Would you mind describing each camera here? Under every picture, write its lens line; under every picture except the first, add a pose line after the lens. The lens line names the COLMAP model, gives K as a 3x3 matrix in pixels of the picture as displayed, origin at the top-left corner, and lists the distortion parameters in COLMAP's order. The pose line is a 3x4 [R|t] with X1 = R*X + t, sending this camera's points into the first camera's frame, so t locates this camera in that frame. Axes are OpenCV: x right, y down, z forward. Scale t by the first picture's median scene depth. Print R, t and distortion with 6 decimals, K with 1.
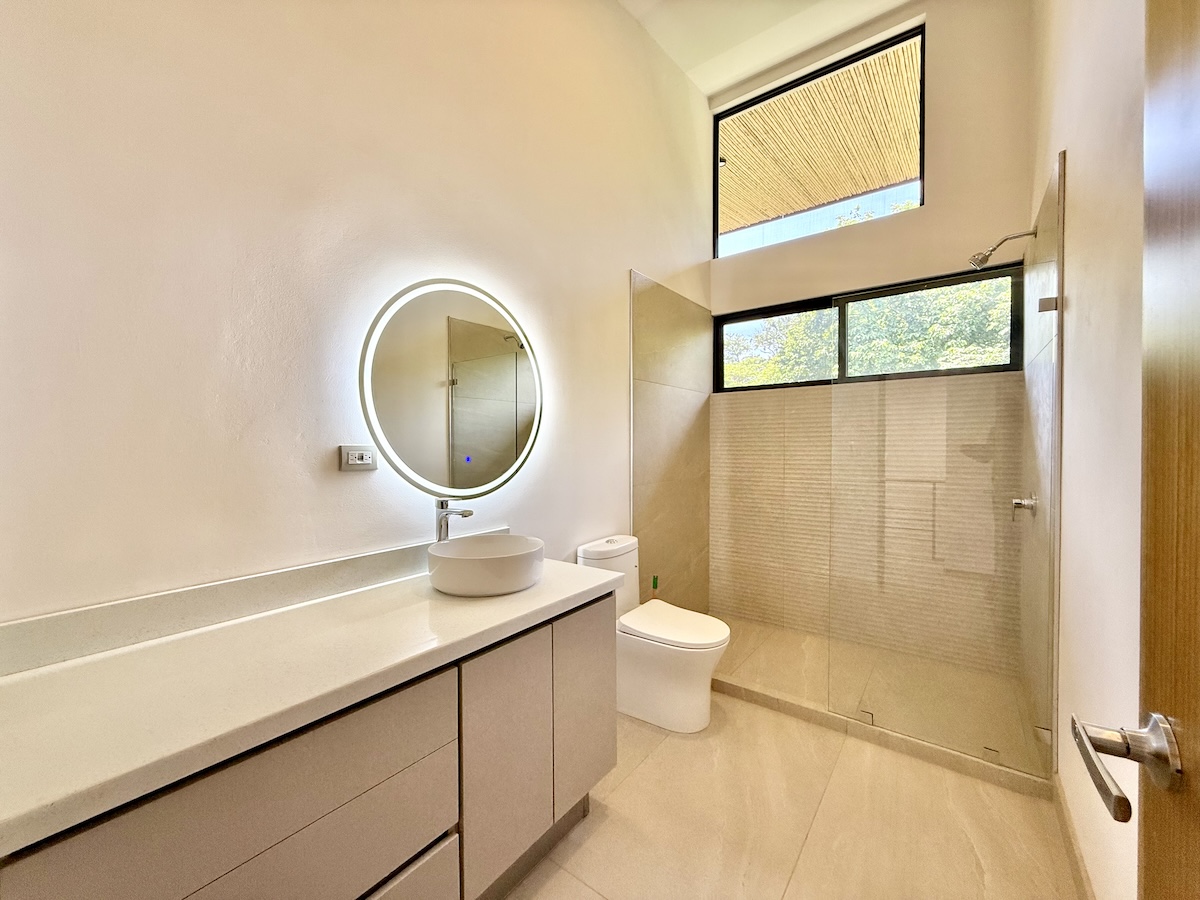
lens RADIAL K [[480.2, 0, 594.4], [0, 480.2, 450.1], [0, 0, 1]] dist [-0.002270, 0.000002]
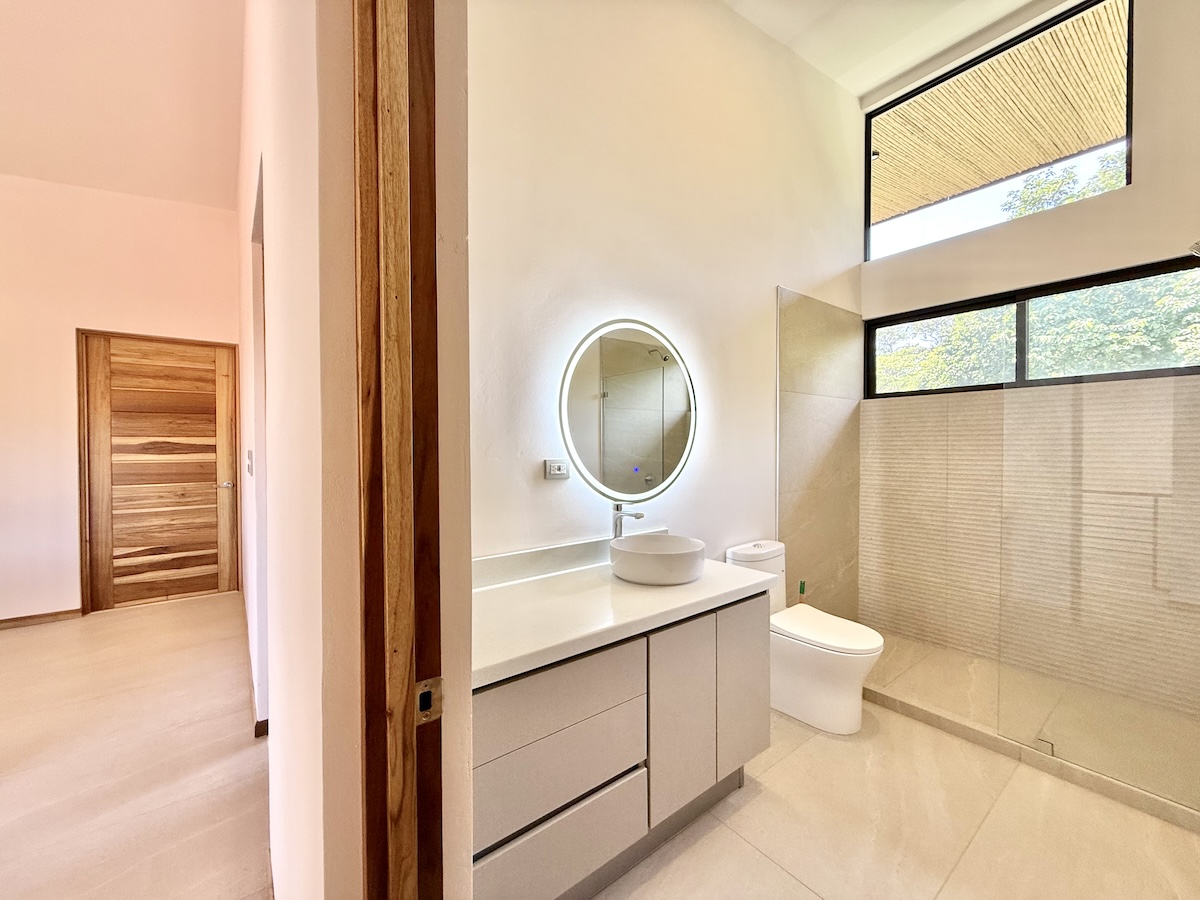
lens RADIAL K [[480.2, 0, 594.4], [0, 480.2, 450.1], [0, 0, 1]] dist [-0.002270, 0.000002]
pose [[0.965670, 0.003914, -0.259744, -0.035910], [-0.003879, 0.999992, 0.000647, -0.018593], [0.259744, 0.000382, 0.965677, -0.107962]]
